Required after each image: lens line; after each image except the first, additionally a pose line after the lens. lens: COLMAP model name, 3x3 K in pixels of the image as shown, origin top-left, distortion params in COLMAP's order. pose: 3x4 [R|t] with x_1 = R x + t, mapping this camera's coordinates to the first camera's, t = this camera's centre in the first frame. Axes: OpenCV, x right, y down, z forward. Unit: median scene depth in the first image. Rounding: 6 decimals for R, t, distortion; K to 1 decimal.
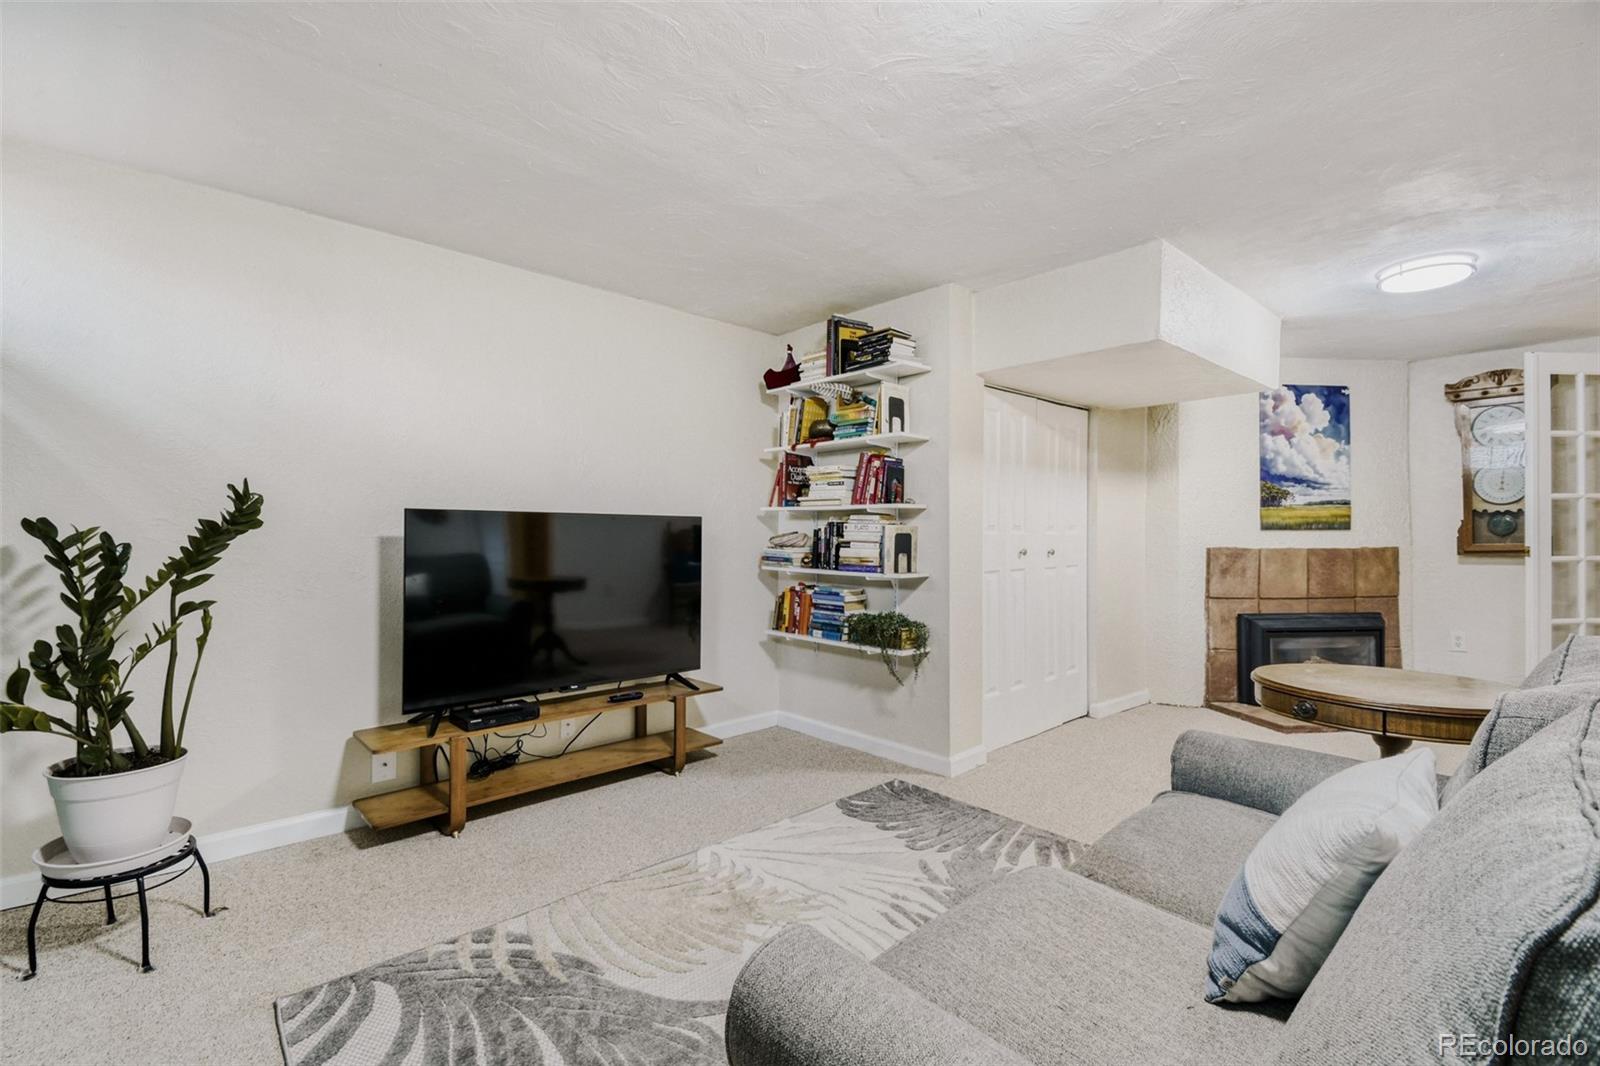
lens RADIAL K [[713.8, 0, 800.4], [0, 713.8, 534.6], [0, 0, 1]] dist [-0.041416, -0.003793]
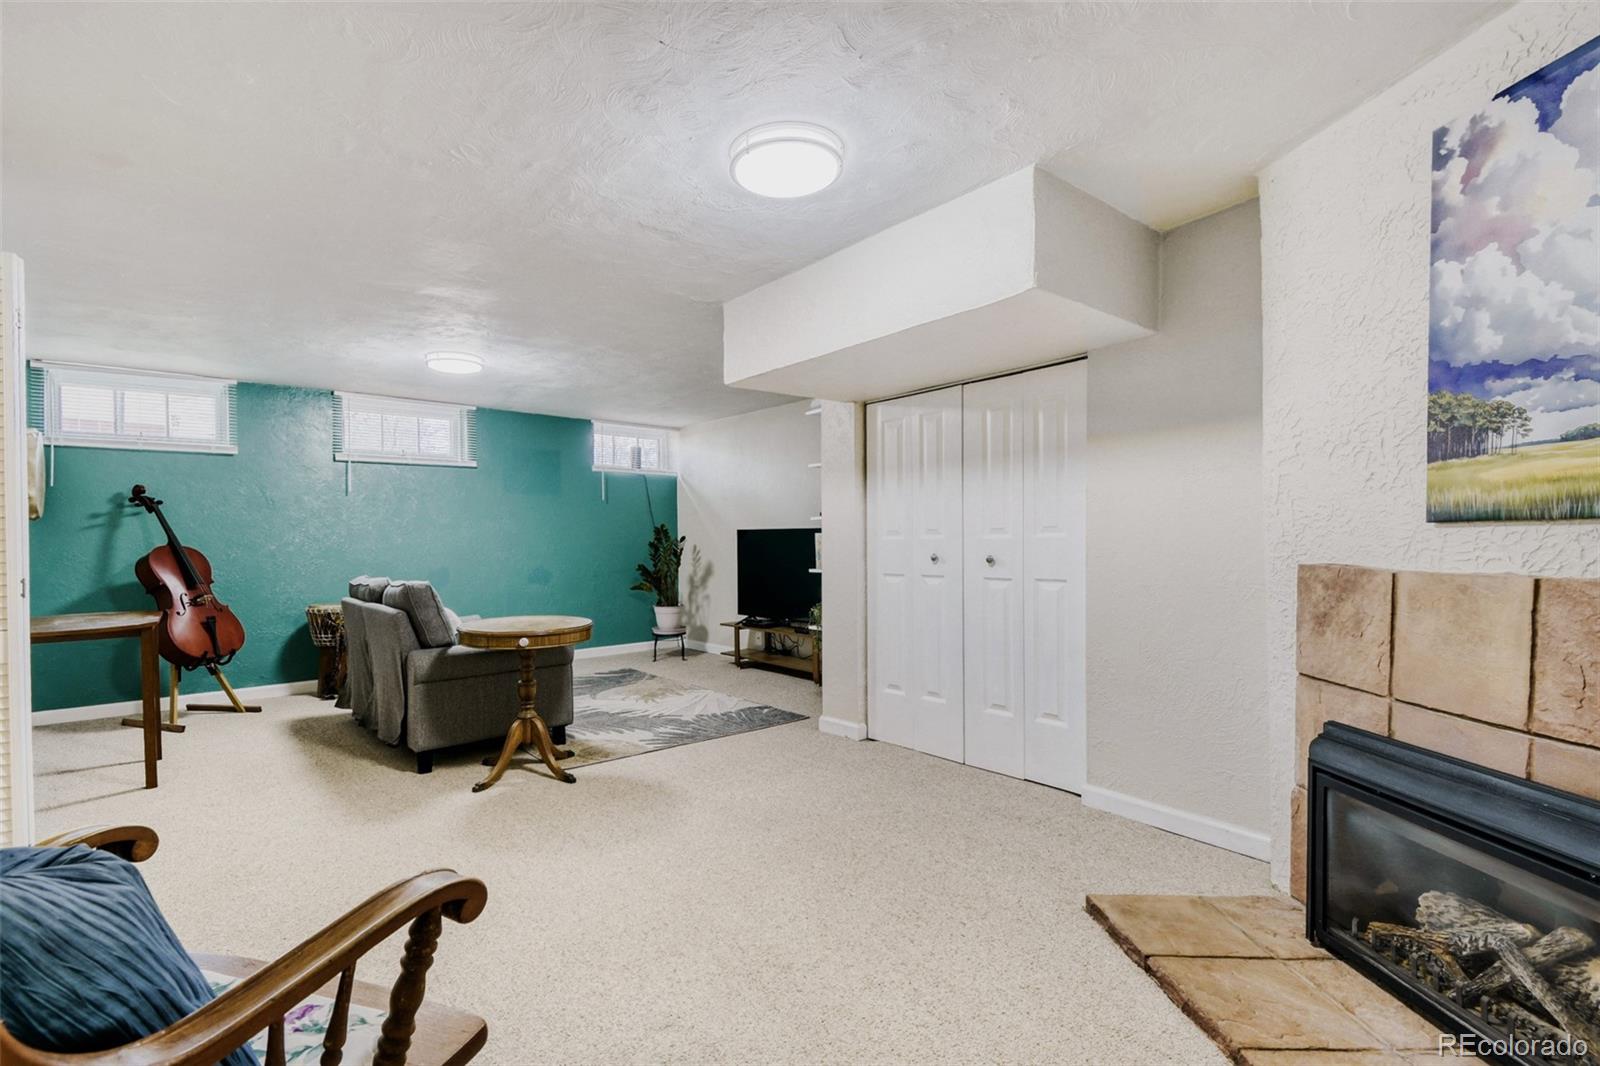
lens RADIAL K [[713.8, 0, 798.5], [0, 713.8, 540.5], [0, 0, 1]] dist [-0.041416, -0.003793]
pose [[-0.008976, 0.006678, -0.999937, 1.027568], [0.020716, 0.999764, 0.006491, -0.006739], [0.999745, -0.020656, -0.009112, 0.663183]]
